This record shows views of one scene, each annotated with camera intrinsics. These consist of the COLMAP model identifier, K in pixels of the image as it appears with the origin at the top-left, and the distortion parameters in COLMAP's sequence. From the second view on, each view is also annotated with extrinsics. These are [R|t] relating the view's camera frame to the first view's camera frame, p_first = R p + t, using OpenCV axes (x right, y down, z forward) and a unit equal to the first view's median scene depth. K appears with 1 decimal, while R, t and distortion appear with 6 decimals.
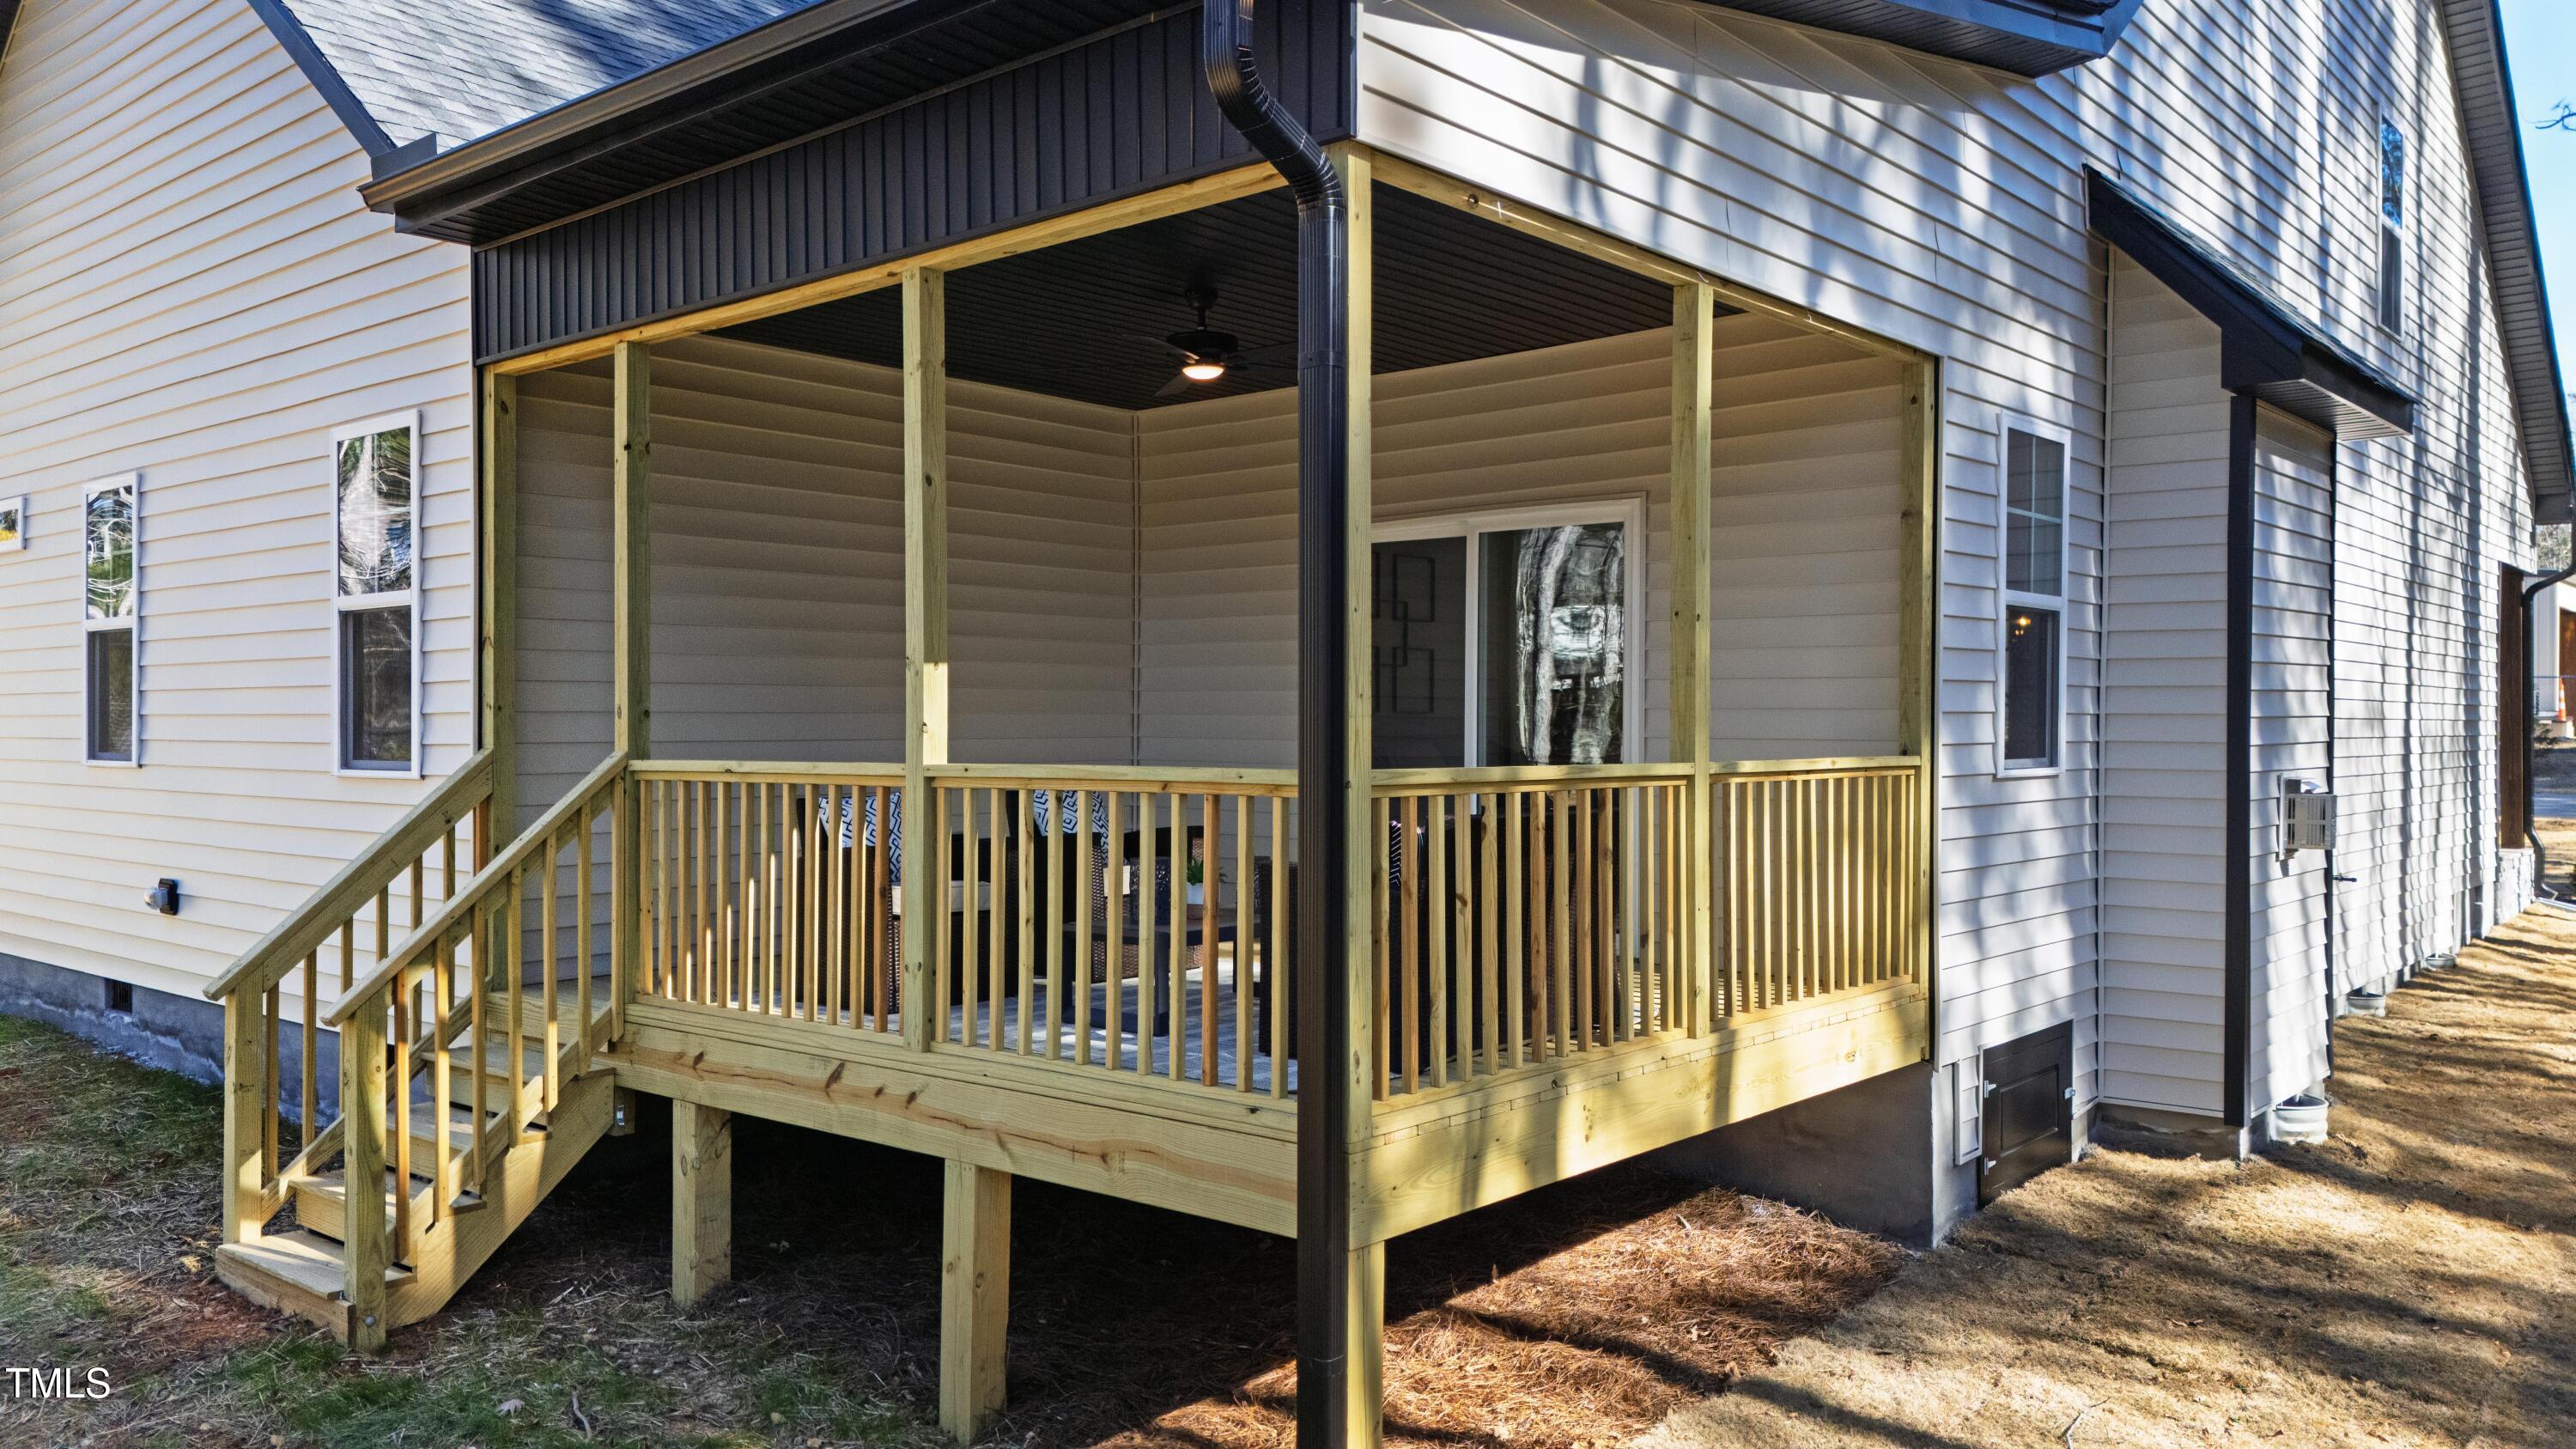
lens RADIAL K [[1806.0, 0, 1247.9], [0, 1806.0, 689.7], [0, 0, 1]] dist [0.001379, 0.220659]
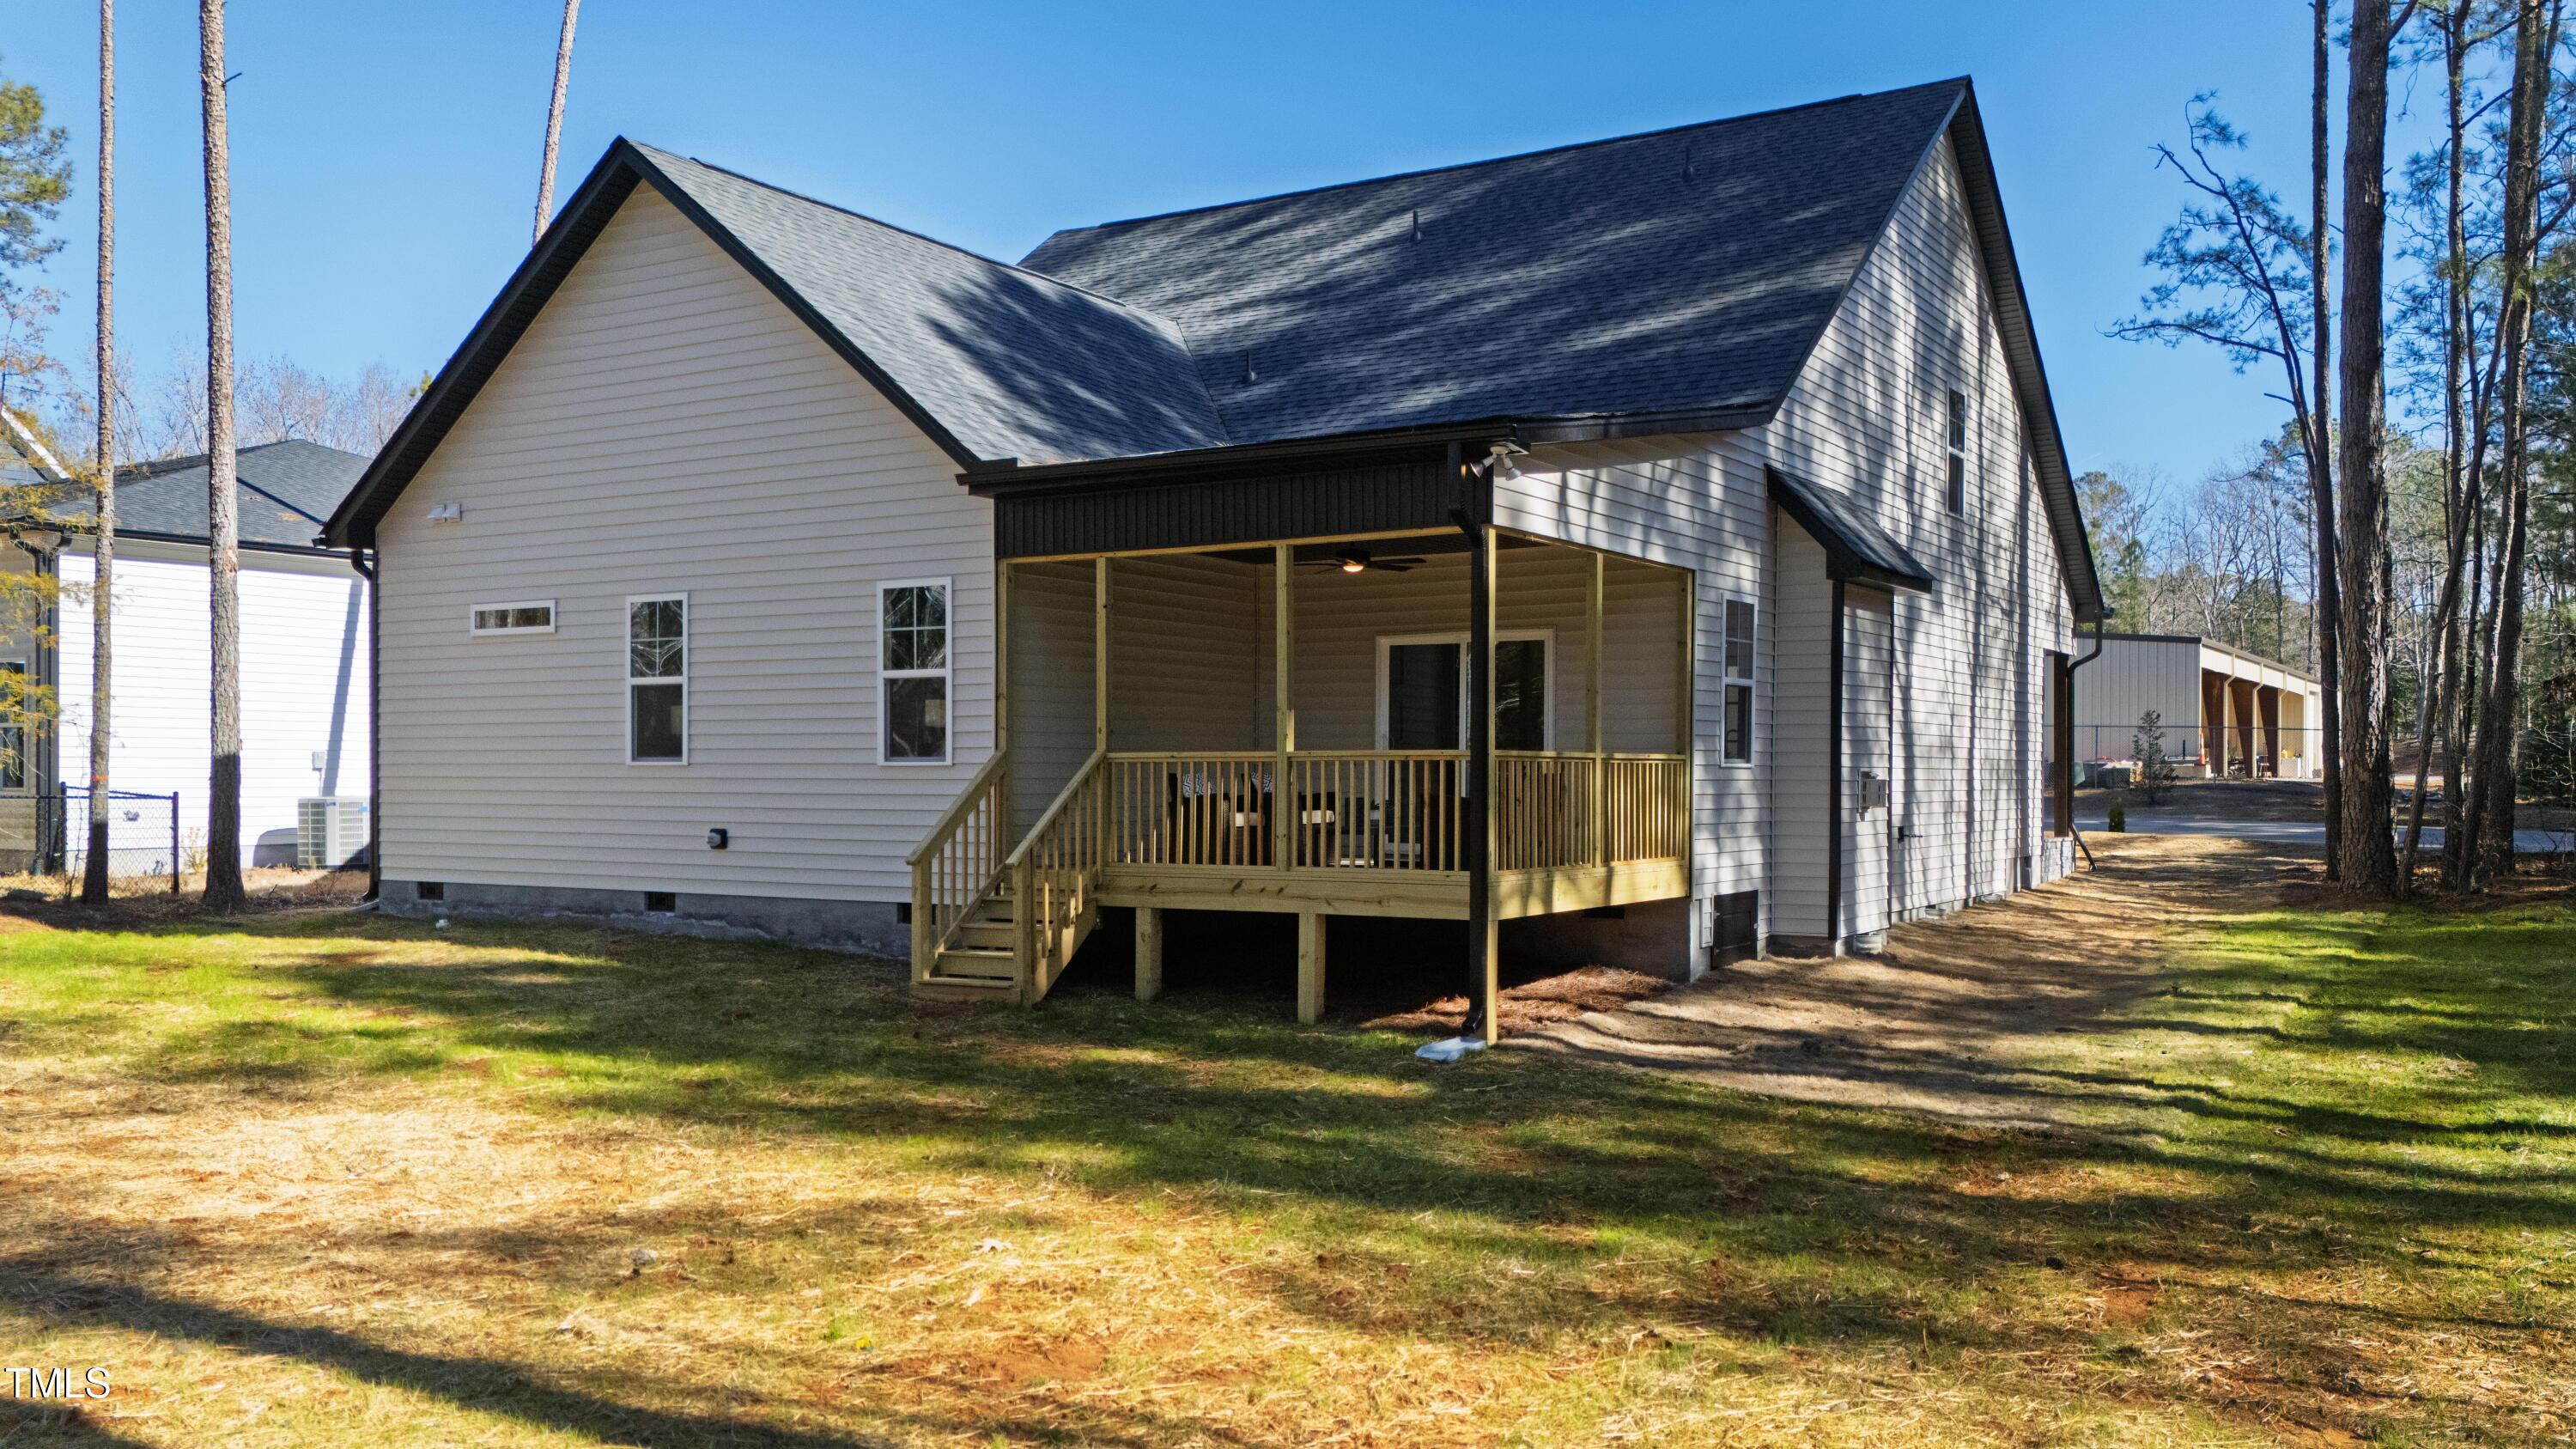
lens RADIAL K [[1770.8, 0, 1288.0], [0, 1770.8, 724.5], [0, 0, 1]] dist [0.275518, -0.000068]
pose [[0.990934, 0.006596, 0.134187, -0.303027], [-0.005985, 0.999970, -0.004957, 0.010270], [-0.134216, 0.004109, 0.990944, -0.816796]]
